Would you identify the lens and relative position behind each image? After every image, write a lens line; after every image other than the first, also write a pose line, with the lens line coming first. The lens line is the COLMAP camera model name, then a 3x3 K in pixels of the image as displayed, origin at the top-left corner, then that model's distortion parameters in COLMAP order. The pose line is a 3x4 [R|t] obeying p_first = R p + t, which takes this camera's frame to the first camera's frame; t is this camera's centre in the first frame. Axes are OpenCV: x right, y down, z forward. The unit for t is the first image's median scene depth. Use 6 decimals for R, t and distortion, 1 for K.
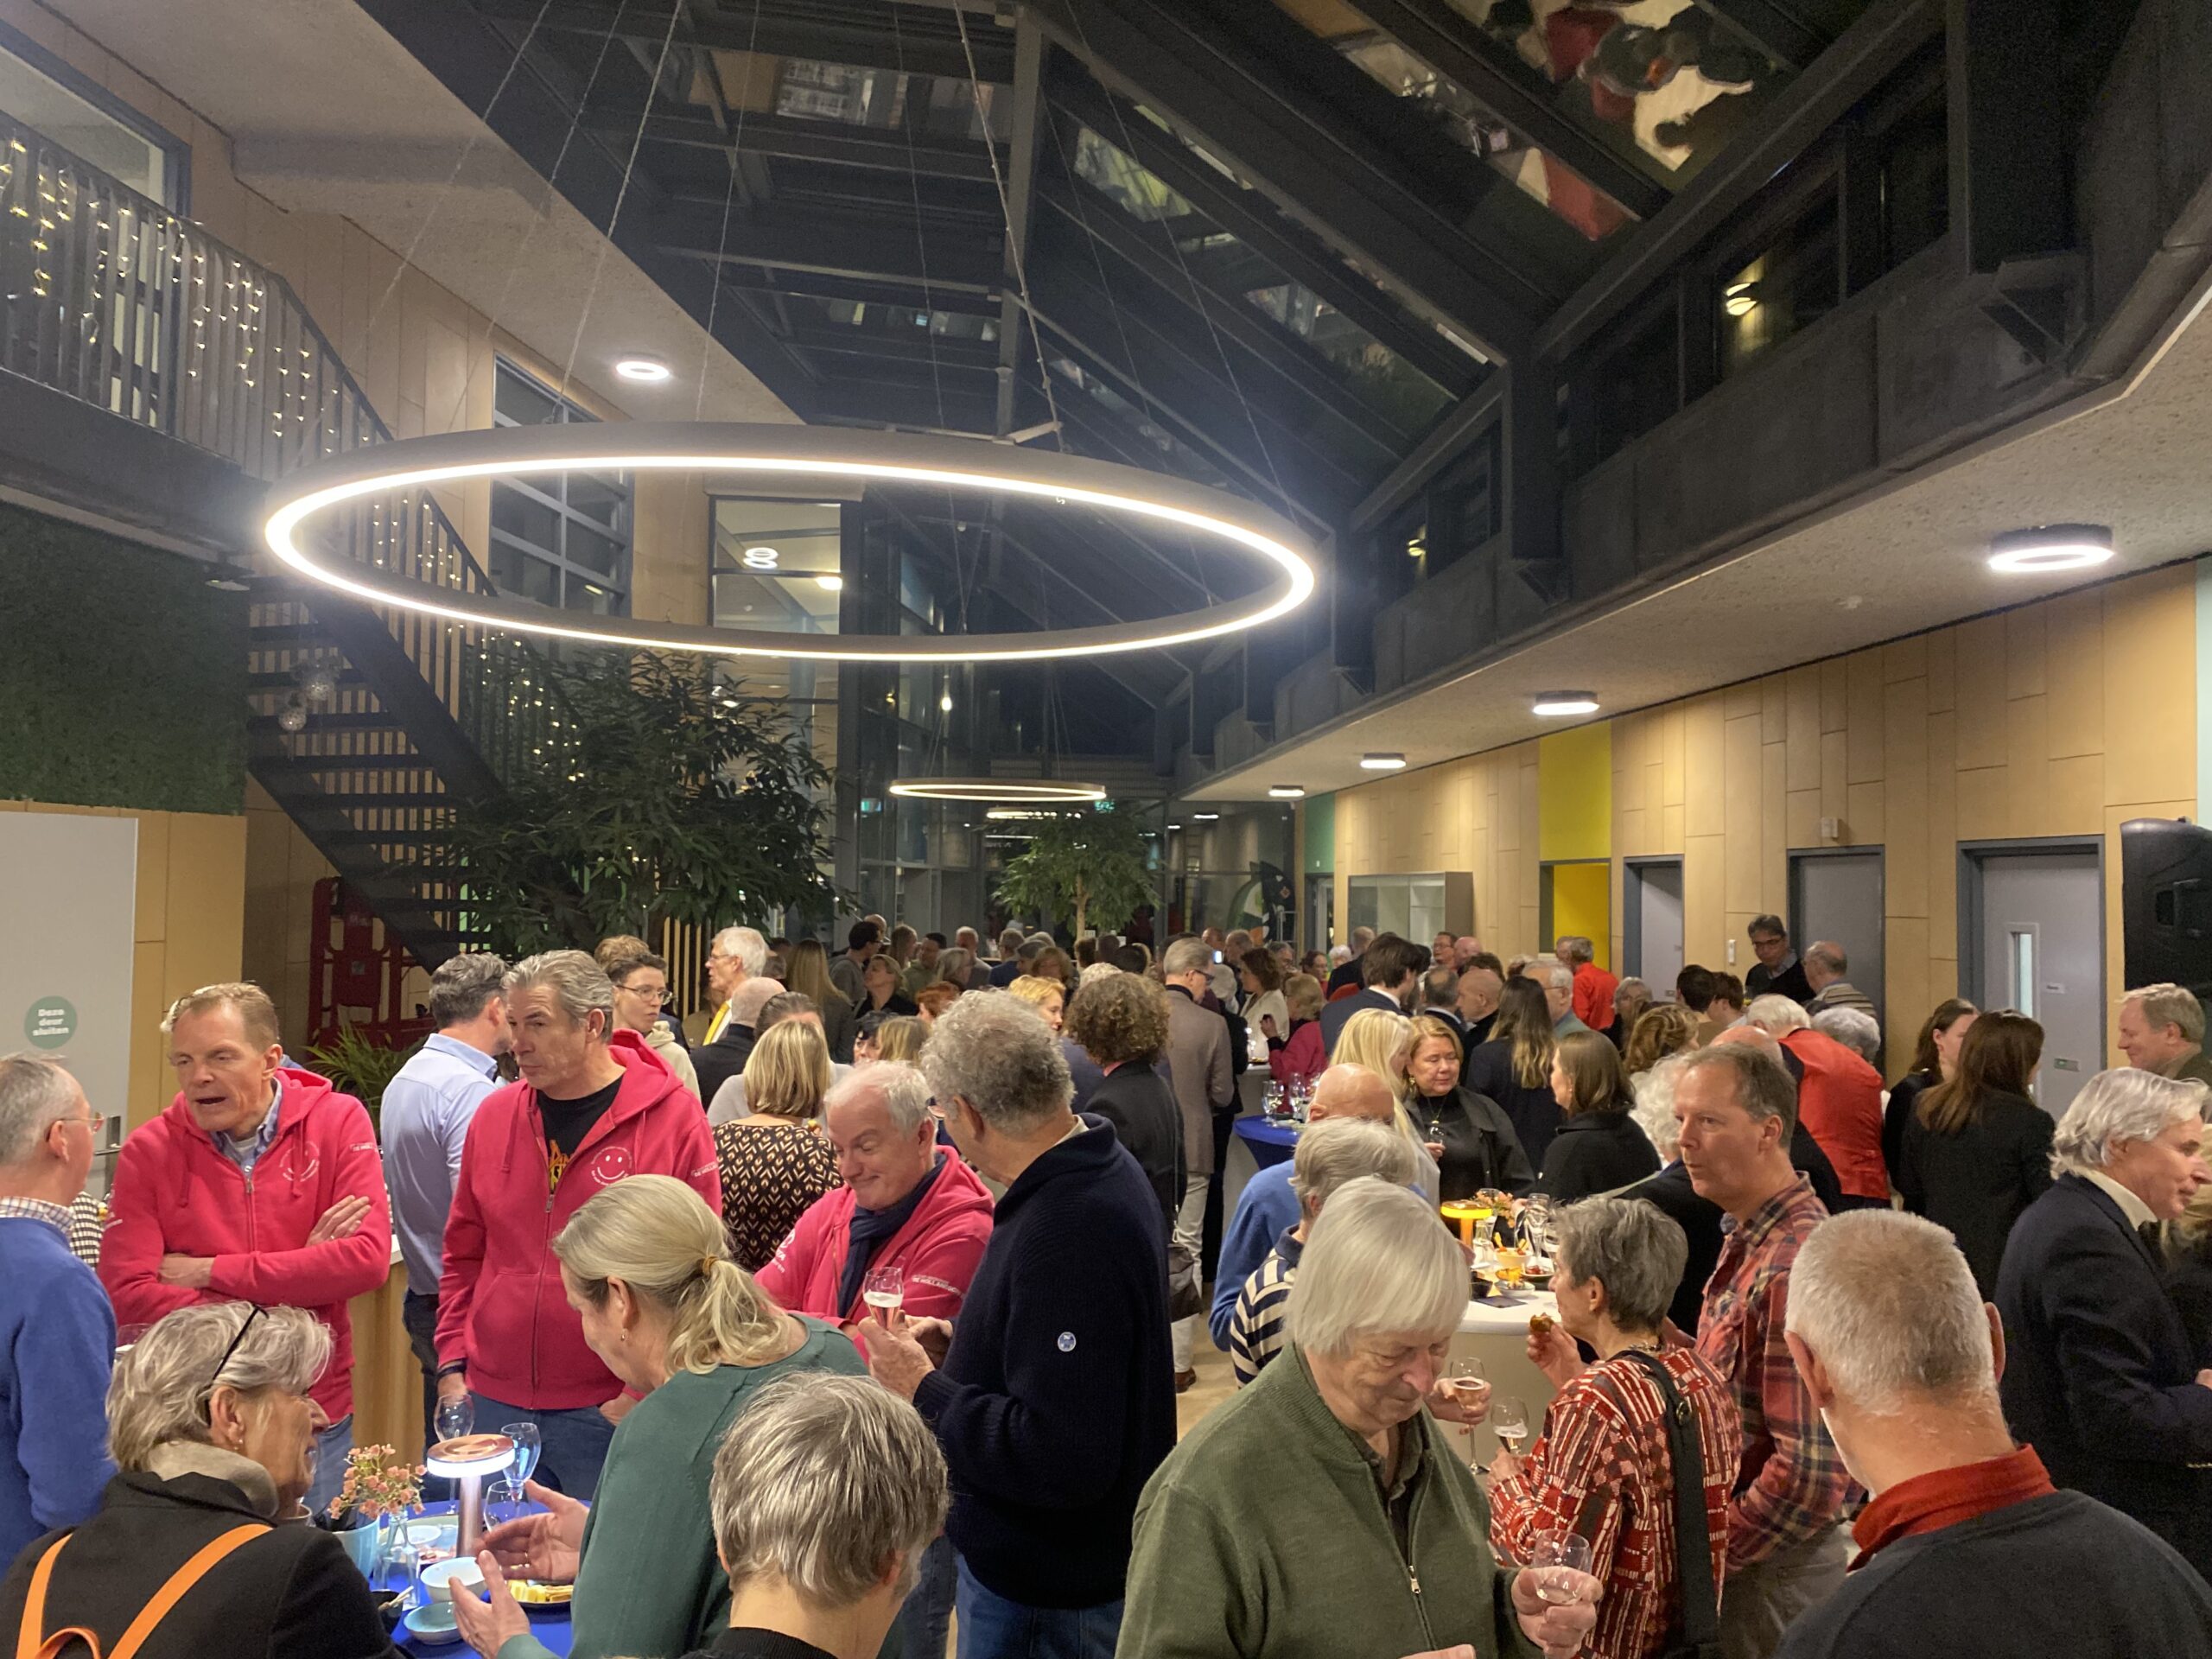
lens RADIAL K [[1682.6, 0, 1102.9], [0, 1682.6, 842.6], [0, 0, 1]] dist [-0.011748, 0.003055]
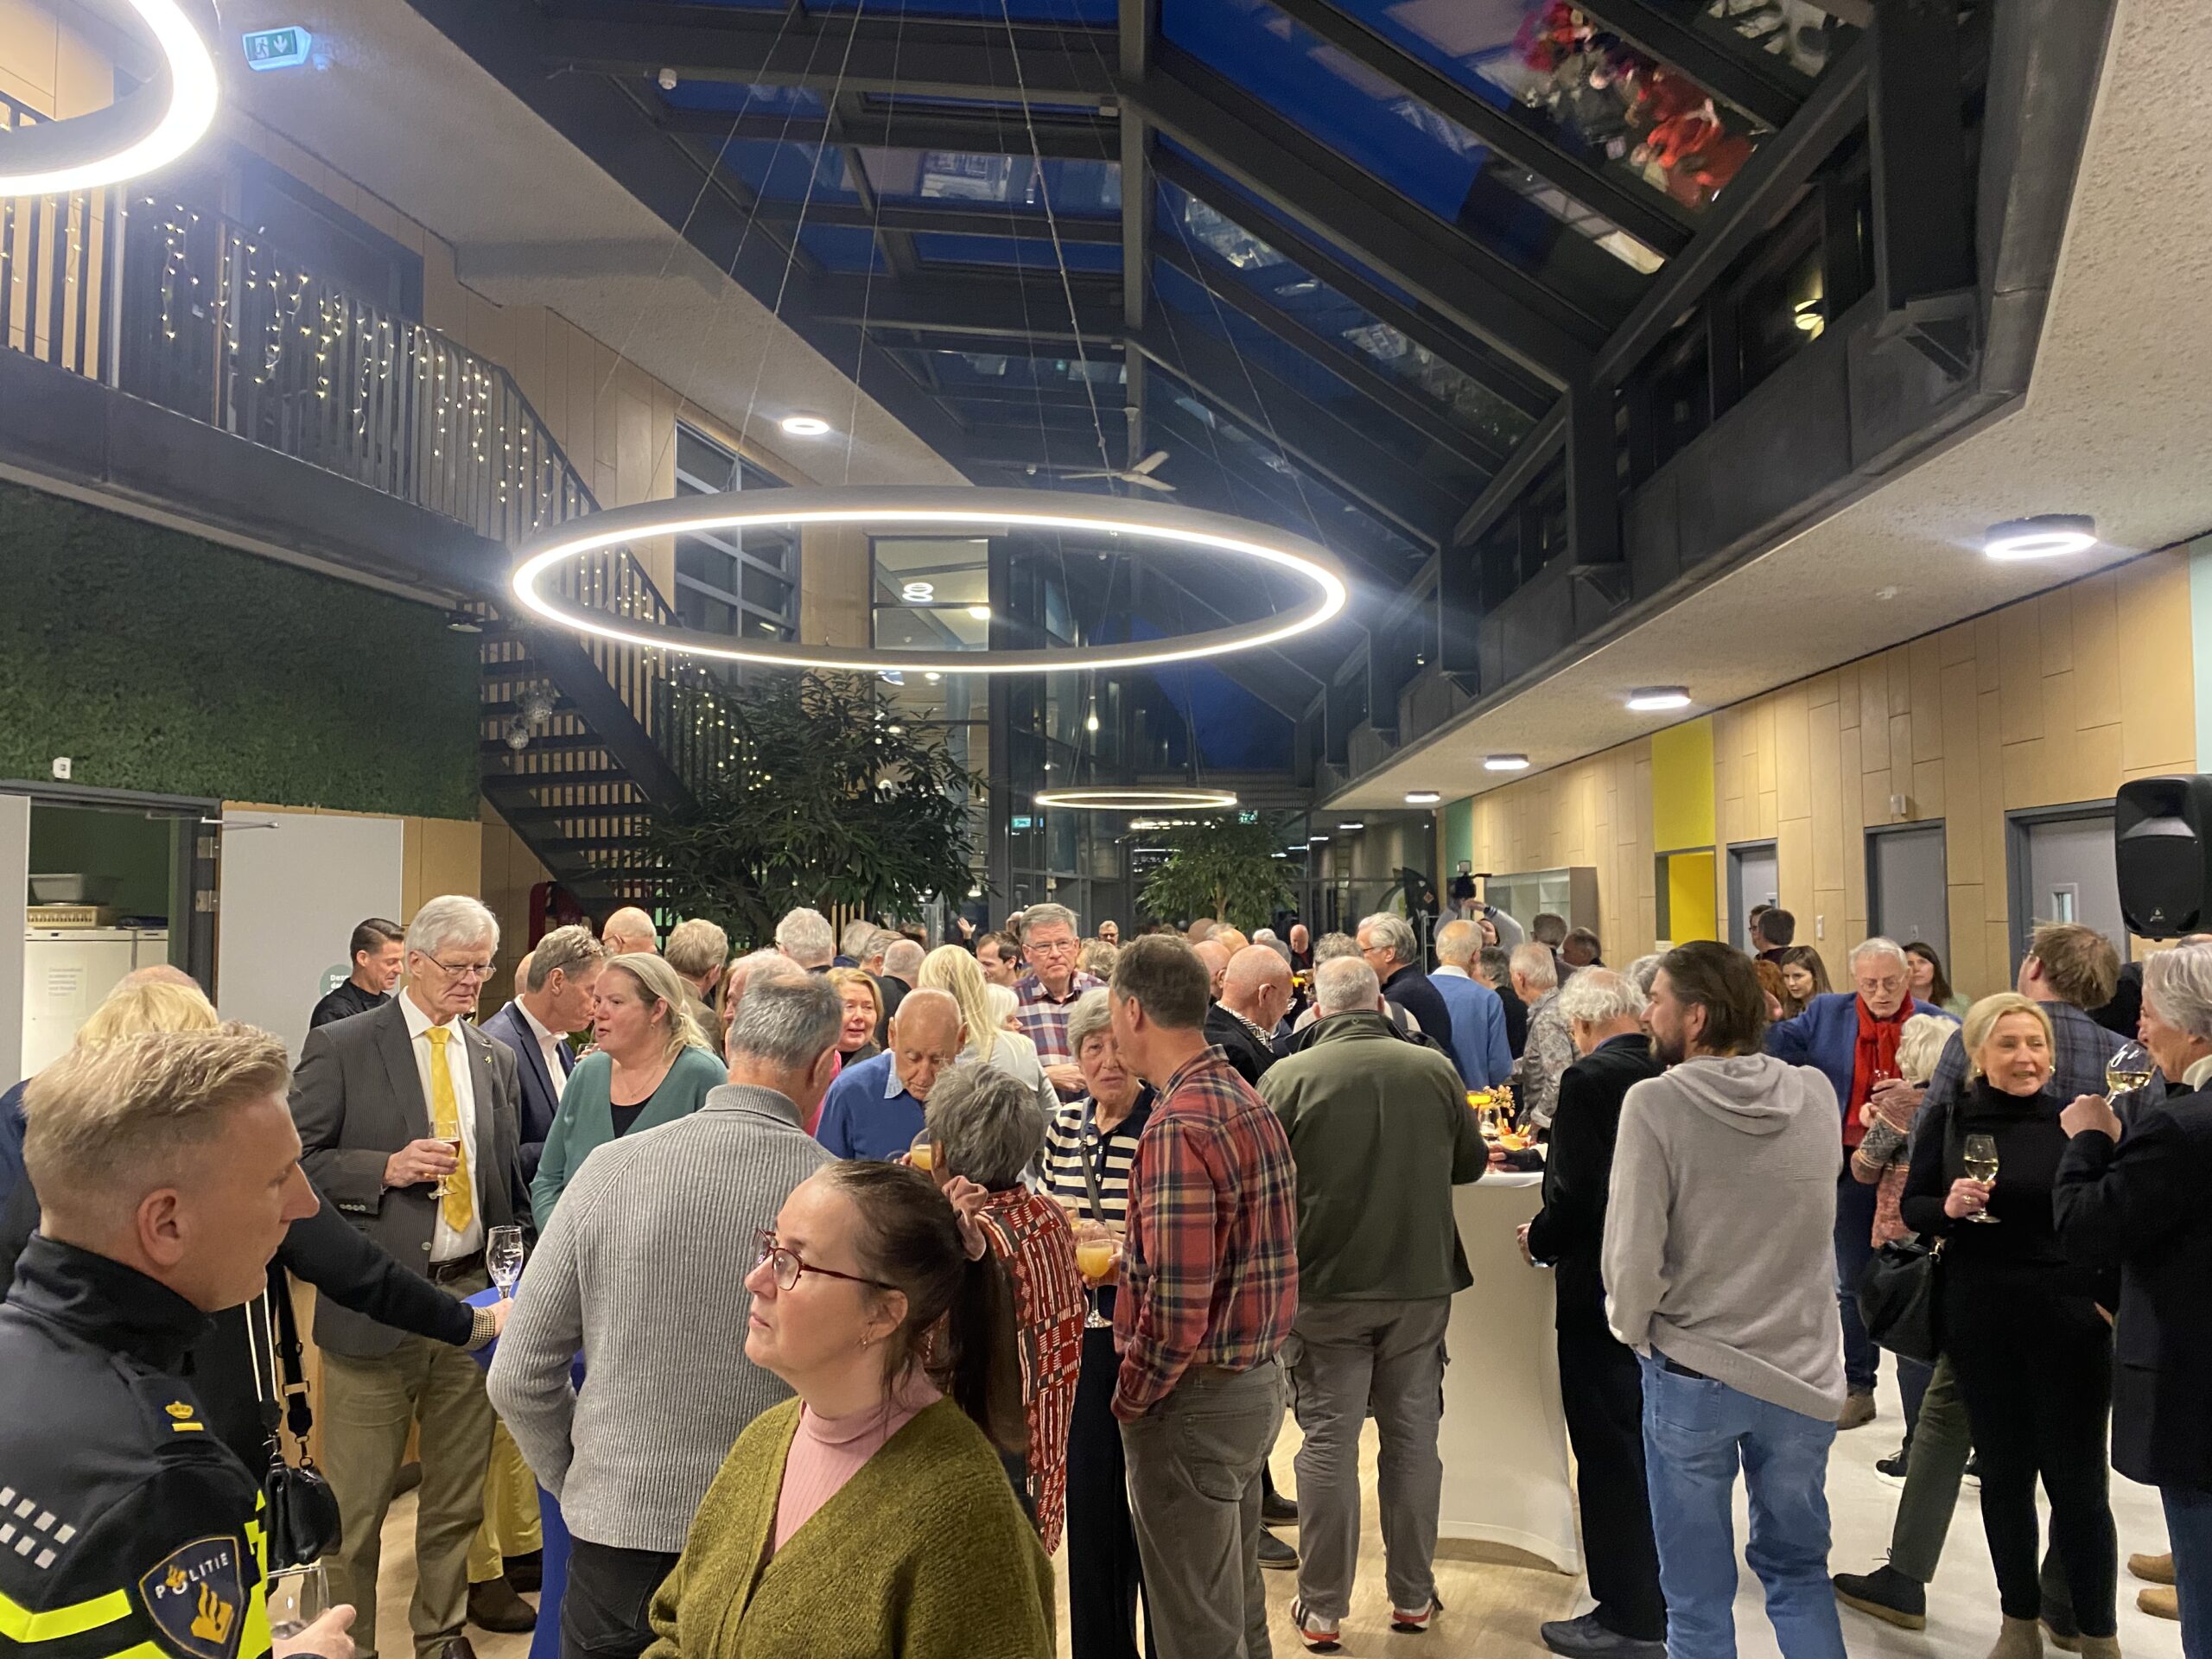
lens RADIAL K [[1667.2, 0, 1106.0], [0, 1667.2, 829.5], [0, 0, 1]] dist [0.003762, -0.010817]
pose [[0.995176, -0.022990, -0.095369, 0.033354], [0.021006, 0.999543, -0.021754, 0.020026], [0.095826, 0.019645, 0.995204, -0.106178]]
